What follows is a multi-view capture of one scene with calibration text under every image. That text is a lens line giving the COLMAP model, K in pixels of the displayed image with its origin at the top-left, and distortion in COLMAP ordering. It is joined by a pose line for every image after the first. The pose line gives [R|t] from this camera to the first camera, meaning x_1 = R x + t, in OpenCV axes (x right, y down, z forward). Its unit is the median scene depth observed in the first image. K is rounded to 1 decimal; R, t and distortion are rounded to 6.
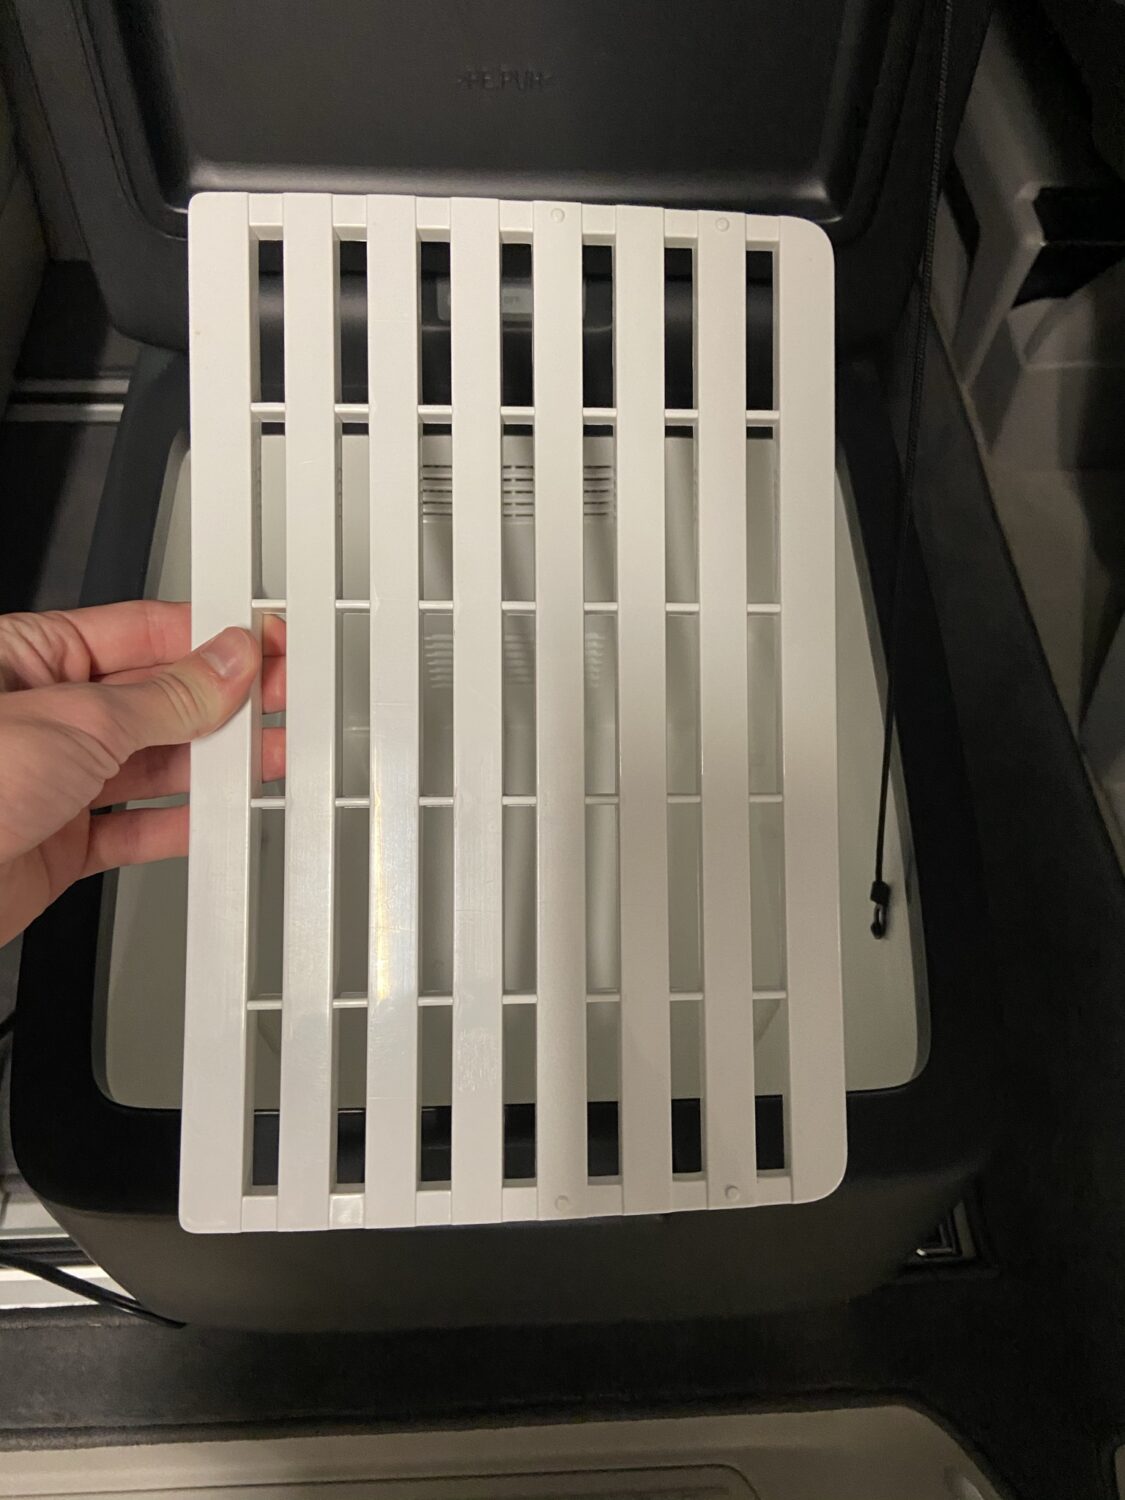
lens RADIAL K [[1187.1, 0, 582.8], [0, 1187.1, 762.8], [0, 0, 1]] dist [0.078147, -0.104293]
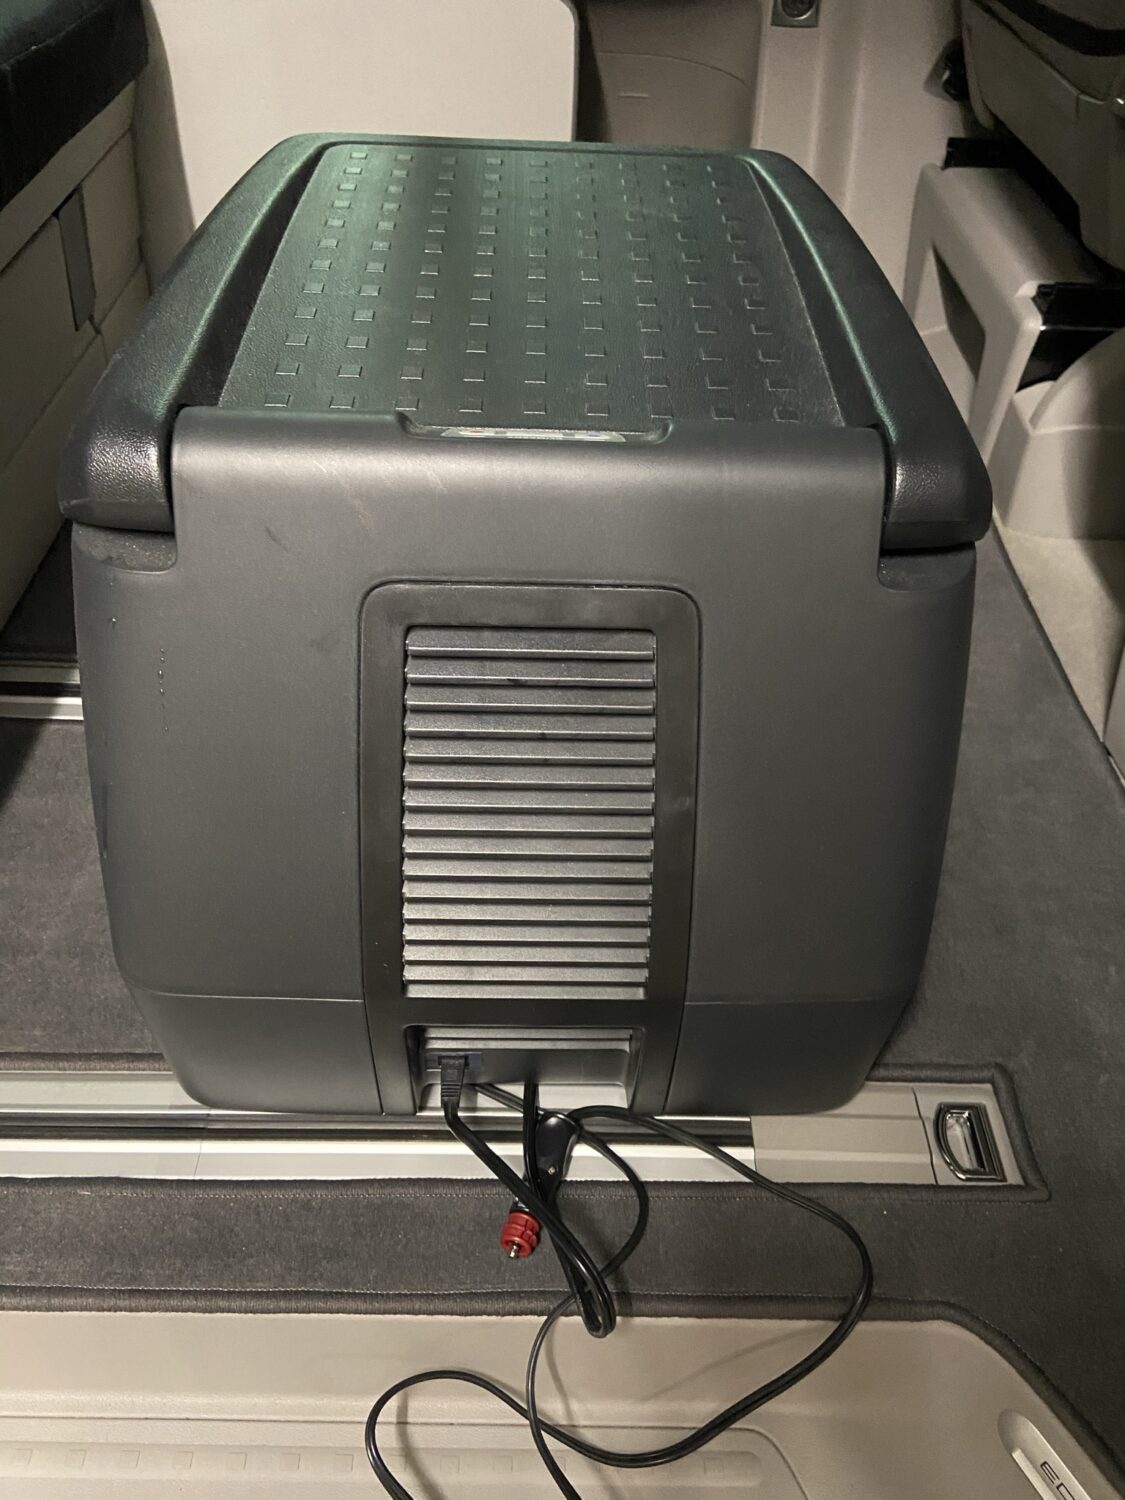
lens RADIAL K [[1187.1, 0, 589.9], [0, 1187.1, 746.5], [0, 0, 1]] dist [0.078147, -0.104293]
pose [[0.999227, 0.029548, -0.025916, 0.005356], [-0.034875, 0.970638, -0.238002, 0.313685], [0.018122, 0.238722, 0.970919, 0.004831]]
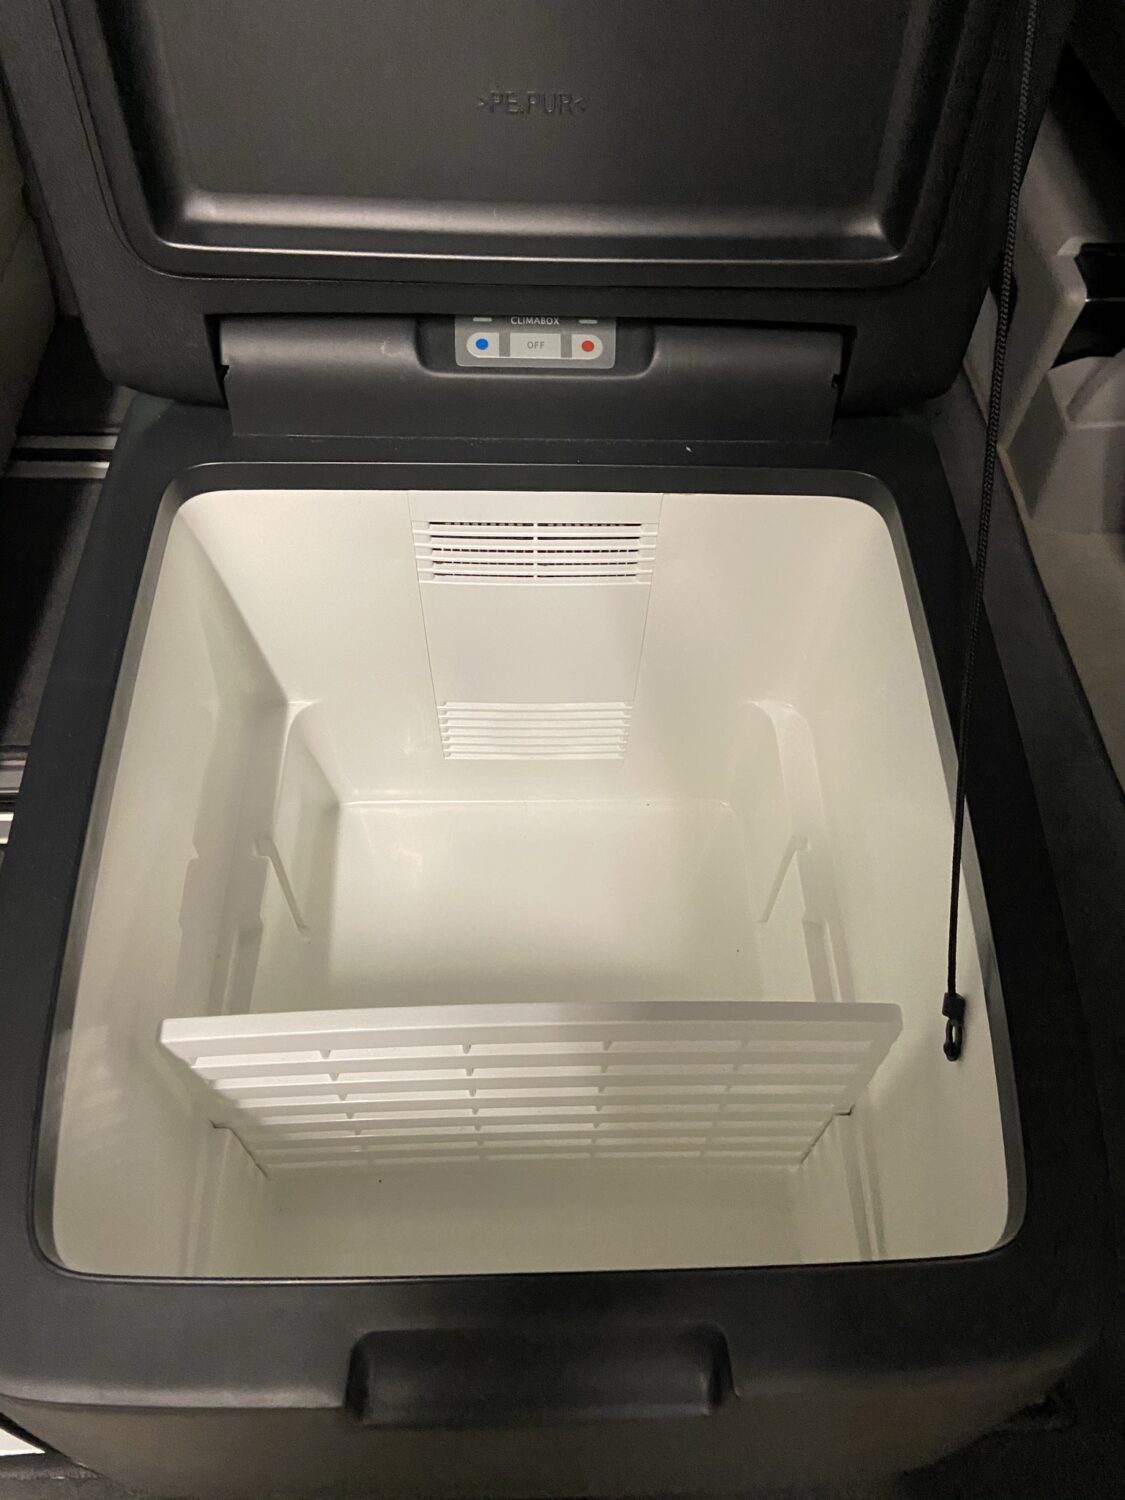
lens RADIAL K [[1187.1, 0, 591.9], [0, 1187.1, 755.6], [0, 0, 1]] dist [0.078147, -0.104293]
pose [[0.999970, 0.005210, -0.005672, -0.007506], [-0.005524, 0.998374, -0.056733, -0.016215], [0.005367, 0.056762, 0.998373, 0.083308]]
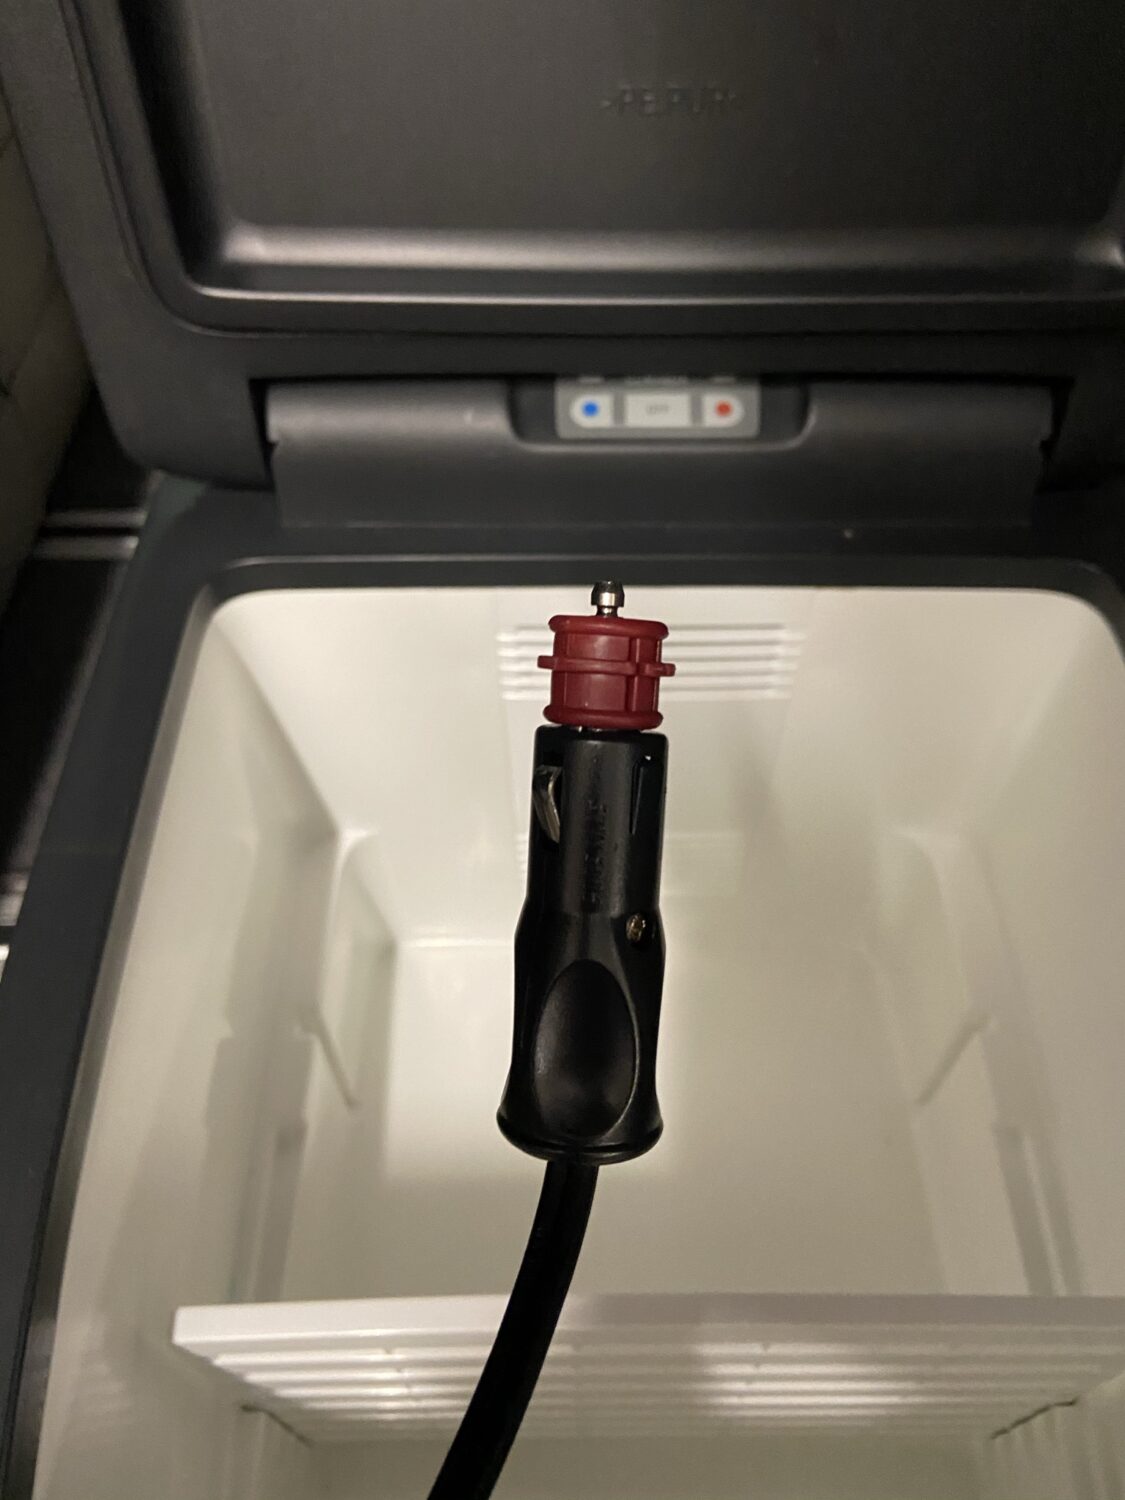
lens RADIAL K [[1187.1, 0, 575.4], [0, 1187.1, 740.1], [0, 0, 1]] dist [0.078147, -0.104293]
pose [[0.998862, 0.001876, -0.047649, -0.061096], [-0.007168, 0.993778, -0.111151, -0.085301], [0.047144, 0.111366, 0.992661, 0.243501]]
